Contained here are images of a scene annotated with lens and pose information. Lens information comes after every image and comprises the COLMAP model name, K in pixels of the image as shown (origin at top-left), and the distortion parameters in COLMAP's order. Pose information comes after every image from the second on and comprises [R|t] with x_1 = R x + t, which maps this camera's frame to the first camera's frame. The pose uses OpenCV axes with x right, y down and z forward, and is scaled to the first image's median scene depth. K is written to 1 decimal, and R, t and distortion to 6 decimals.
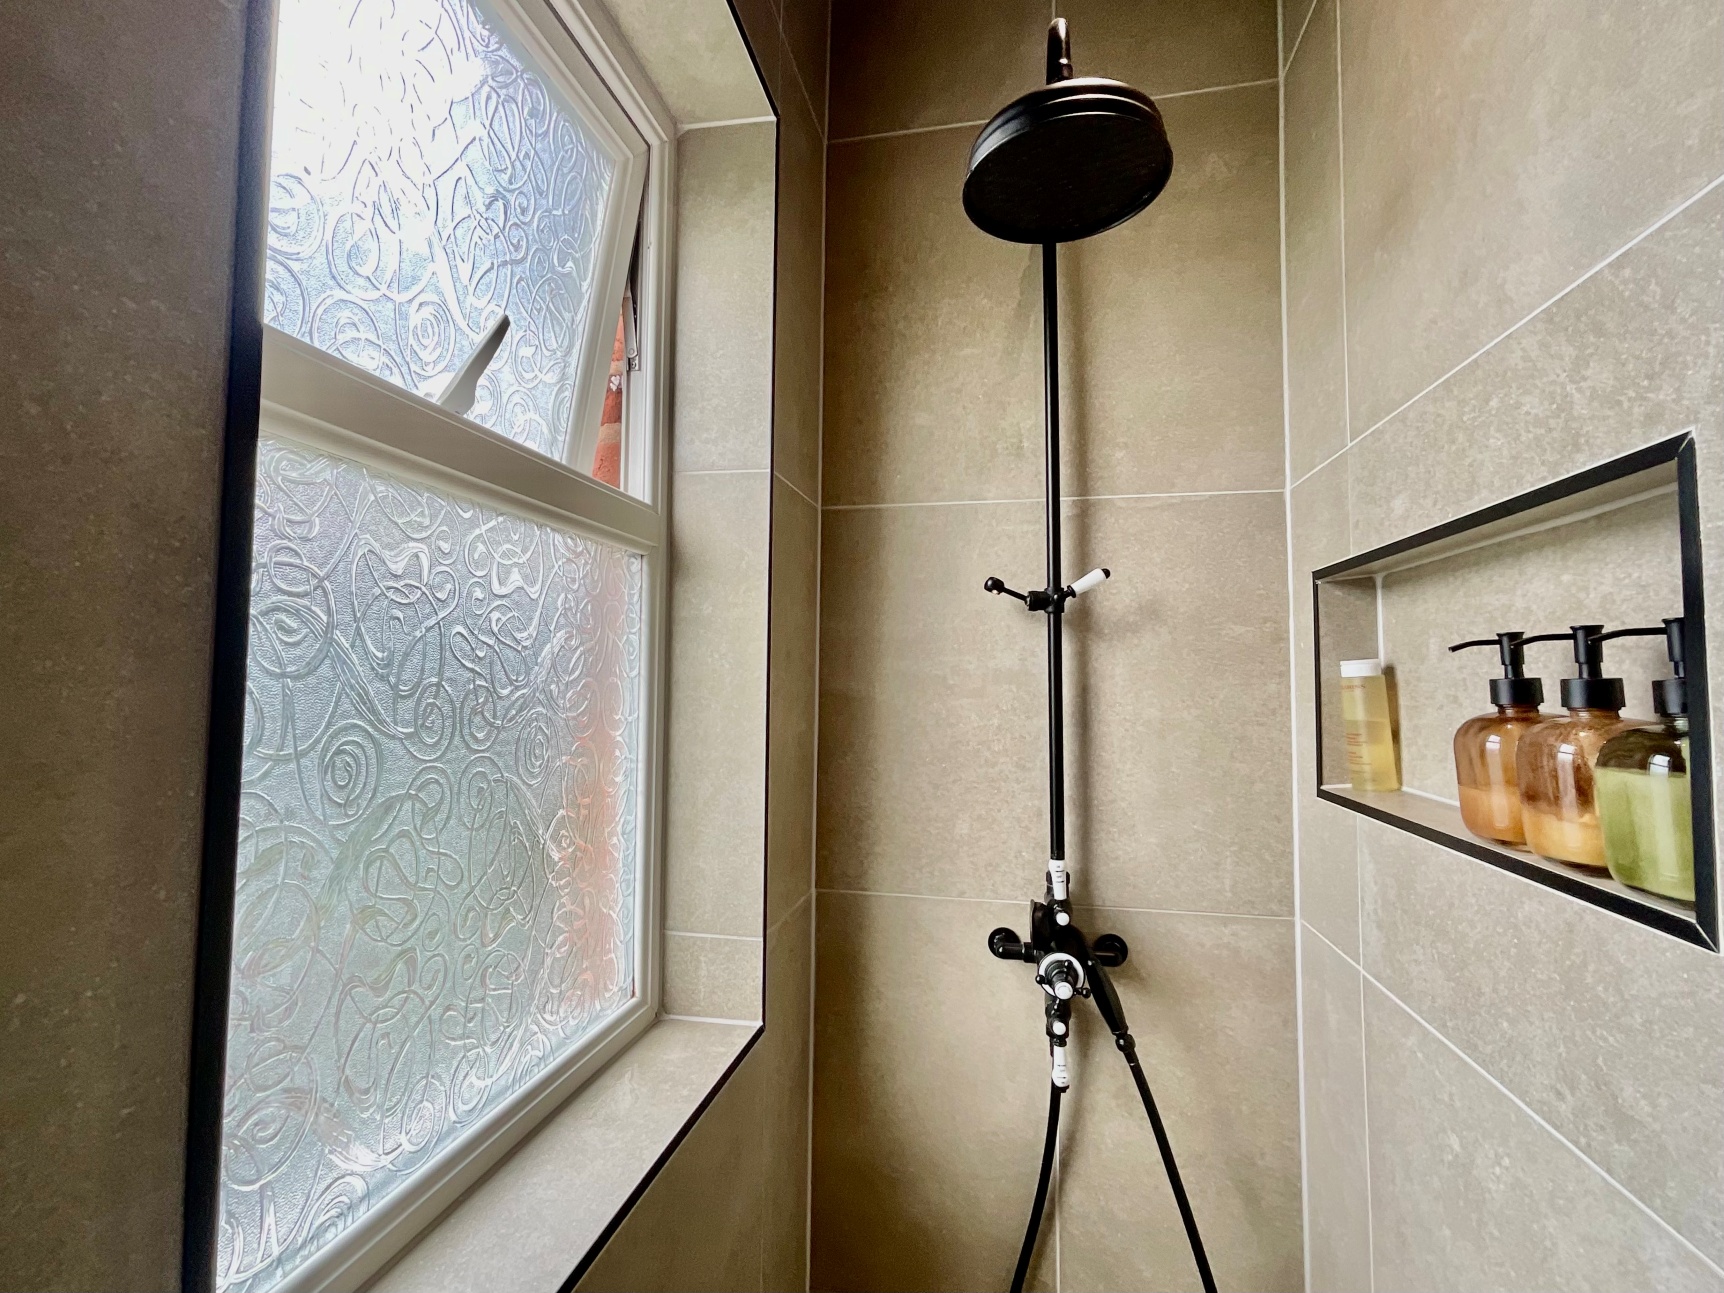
lens RADIAL K [[738.9, 0, 862.0], [0, 738.9, 646.5], [0, 0, 1]] dist [-0.003210, 0.001431]
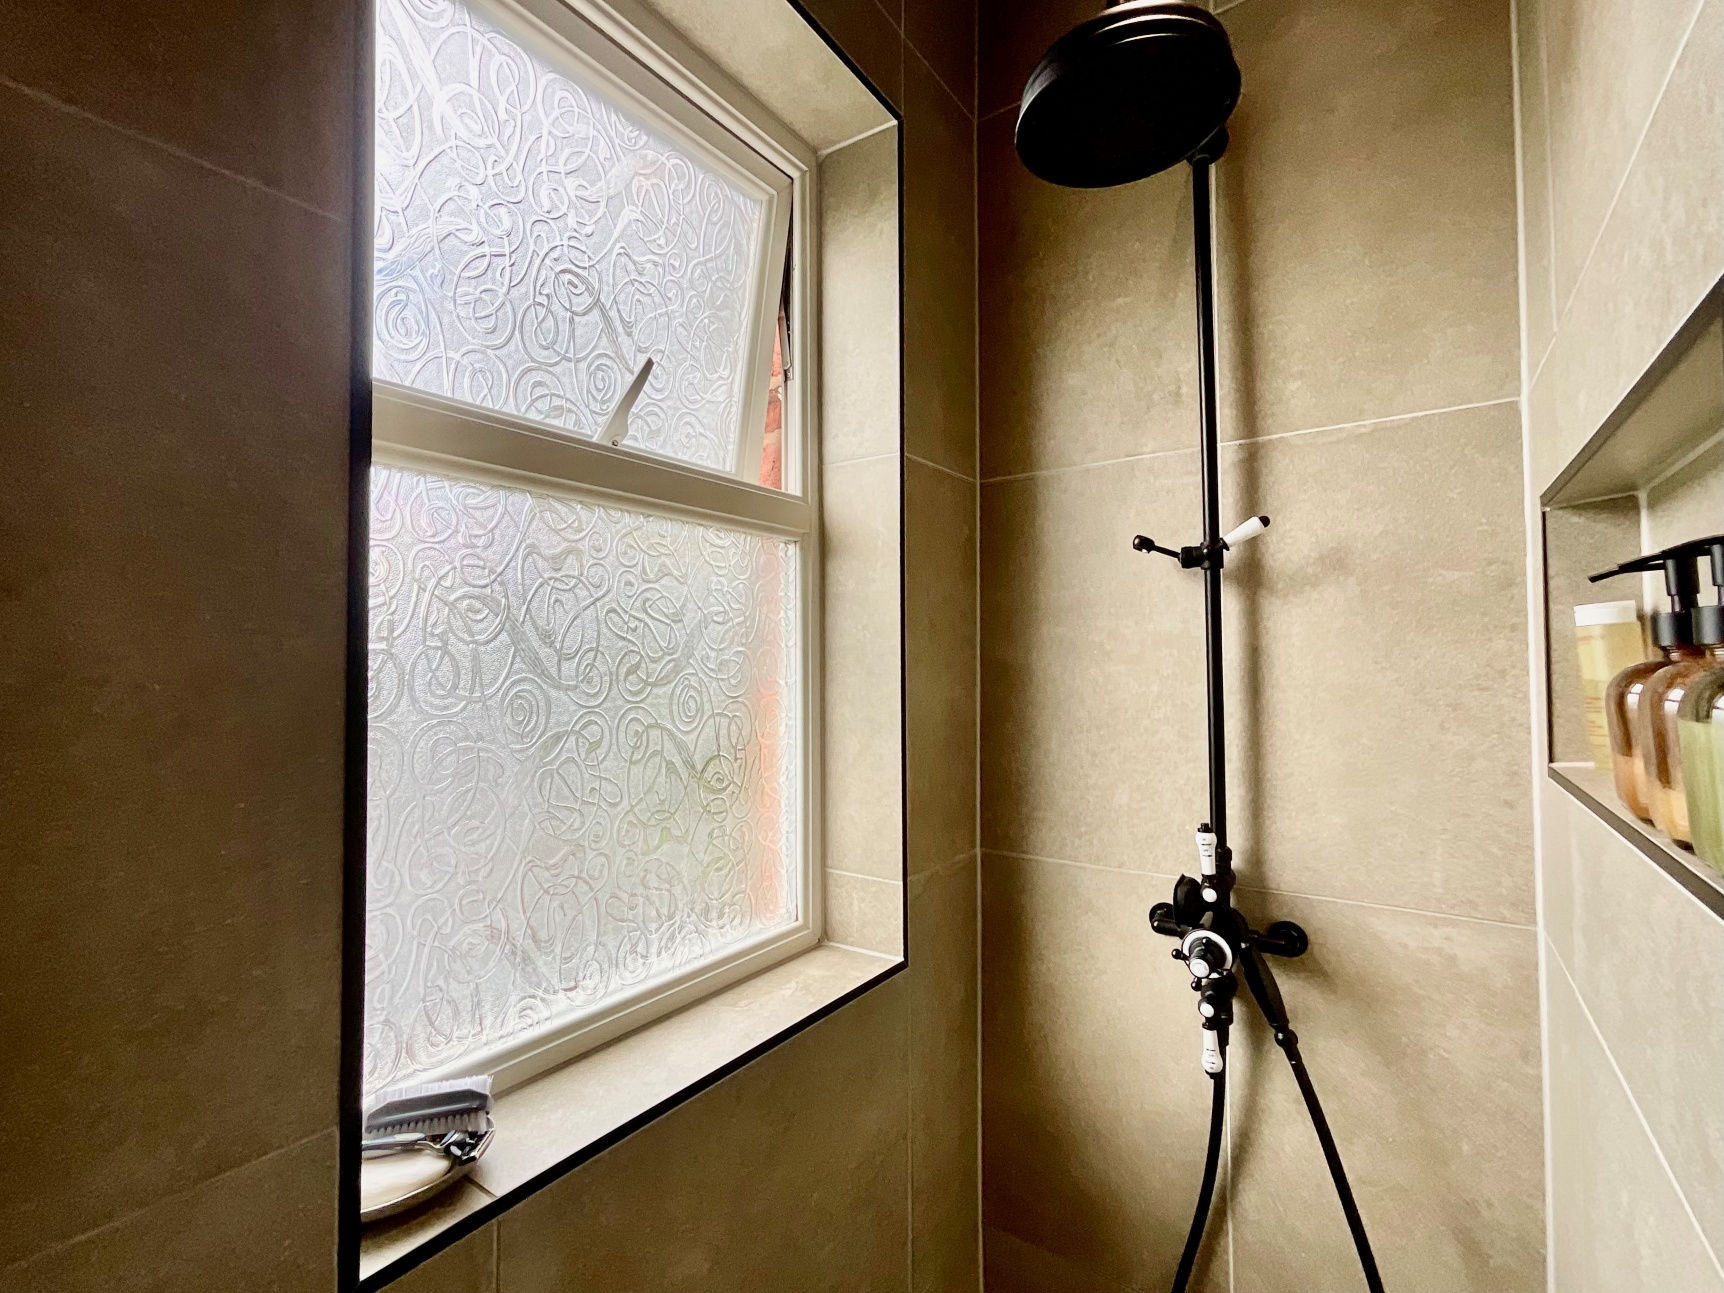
lens RADIAL K [[738.9, 0, 862.0], [0, 738.9, 646.5], [0, 0, 1]] dist [-0.003210, 0.001431]
pose [[0.922288, -0.023087, -0.385814, 0.219413], [0.032155, 0.999337, 0.017066, 0.021712], [0.385164, -0.028146, 0.922419, -0.023084]]
